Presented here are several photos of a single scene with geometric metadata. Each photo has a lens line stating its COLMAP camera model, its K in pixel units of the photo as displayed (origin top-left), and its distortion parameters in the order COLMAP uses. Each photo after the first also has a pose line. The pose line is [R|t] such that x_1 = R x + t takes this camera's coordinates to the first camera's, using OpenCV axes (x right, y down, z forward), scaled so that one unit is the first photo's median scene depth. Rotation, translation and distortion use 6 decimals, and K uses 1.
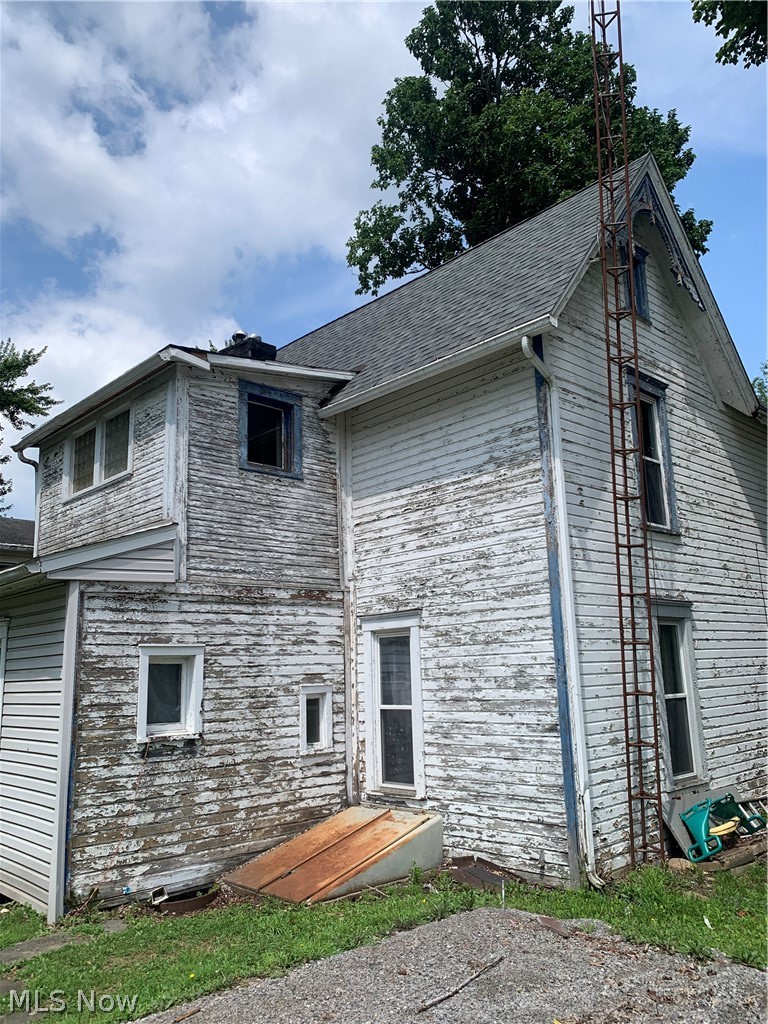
lens RADIAL K [[790.0, 0, 381.0], [0, 790.0, 510.3], [0, 0, 1]] dist [0.053170, -0.081336]
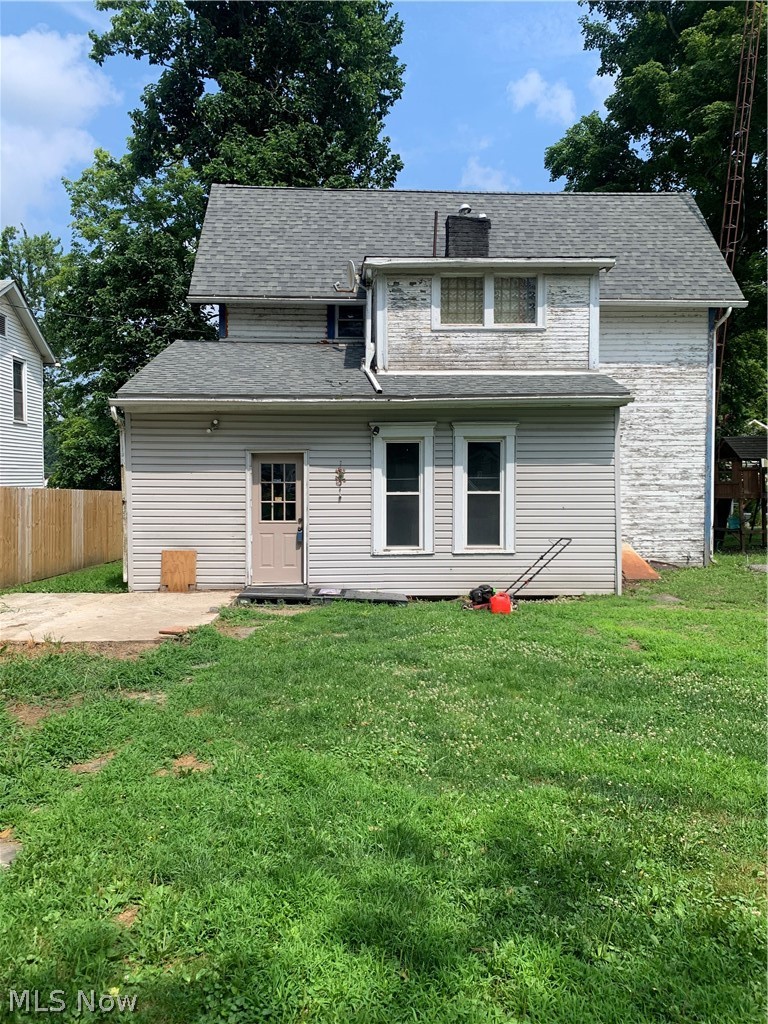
lens RADIAL K [[790.0, 0, 379.2], [0, 790.0, 506.4], [0, 0, 1]] dist [0.053170, -0.081336]
pose [[0.637117, -0.008732, 0.770718, -1.824479], [-0.176395, 0.971746, 0.156827, 0.104234], [-0.750311, -0.235868, 0.617575, 0.291853]]
